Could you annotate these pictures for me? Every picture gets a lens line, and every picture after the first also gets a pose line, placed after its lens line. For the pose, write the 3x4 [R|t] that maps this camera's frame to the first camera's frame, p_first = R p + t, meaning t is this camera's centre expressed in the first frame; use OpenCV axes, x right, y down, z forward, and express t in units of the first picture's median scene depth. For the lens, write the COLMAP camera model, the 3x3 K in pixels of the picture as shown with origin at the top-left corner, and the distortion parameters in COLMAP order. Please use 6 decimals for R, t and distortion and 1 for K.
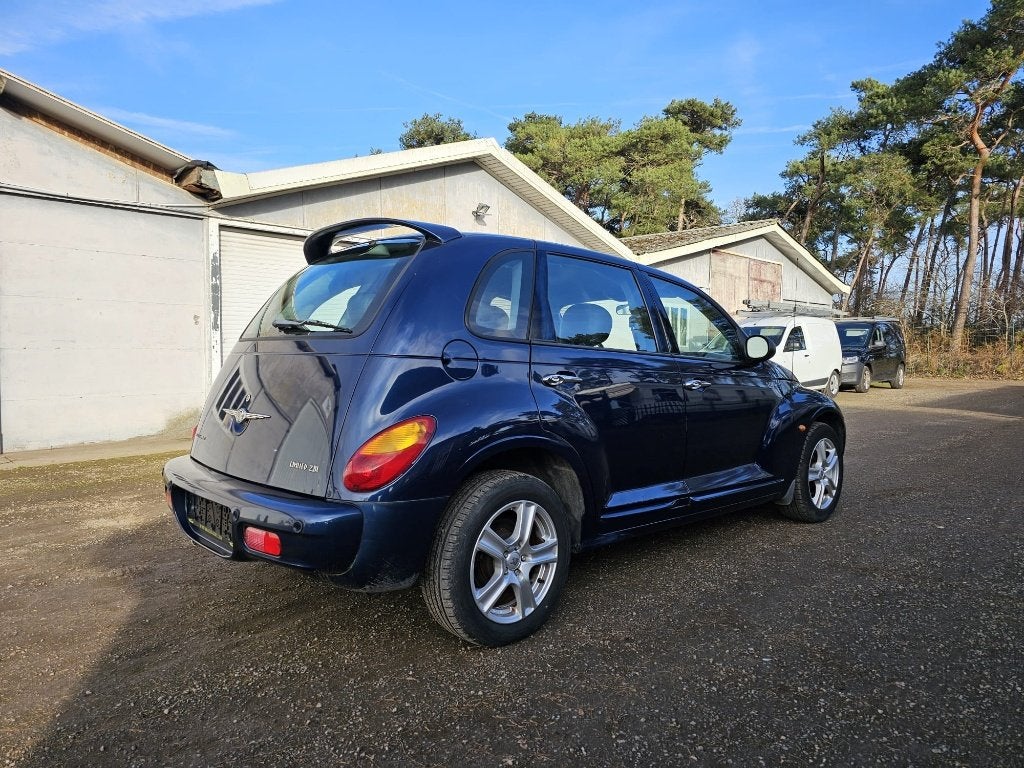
lens RADIAL K [[733.9, 0, 512.0], [0, 733.9, 384.0], [0, 0, 1]] dist [0.003536, -0.002130]
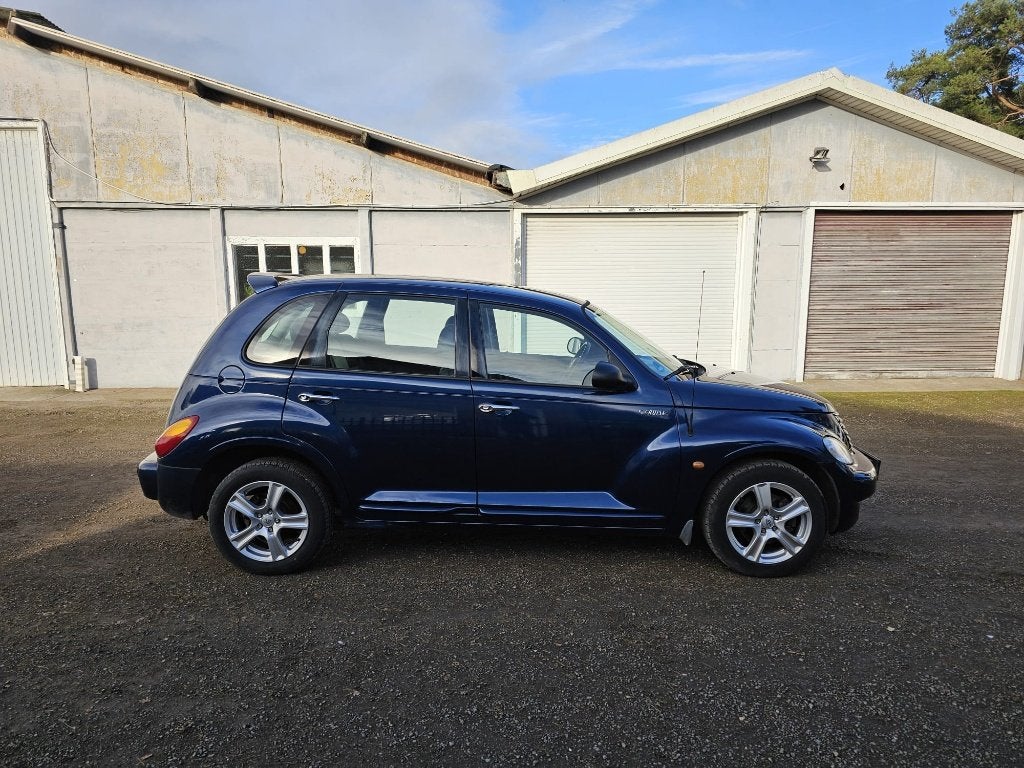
lens RADIAL K [[769.0, 0, 512.0], [0, 769.0, 384.0], [0, 0, 1]] dist [0.009889, -0.000673]
pose [[0.669898, 0.093907, -0.736491, 0.566279], [-0.022141, 0.994054, 0.106609, -0.078996], [0.742123, -0.055111, 0.667994, 0.145676]]
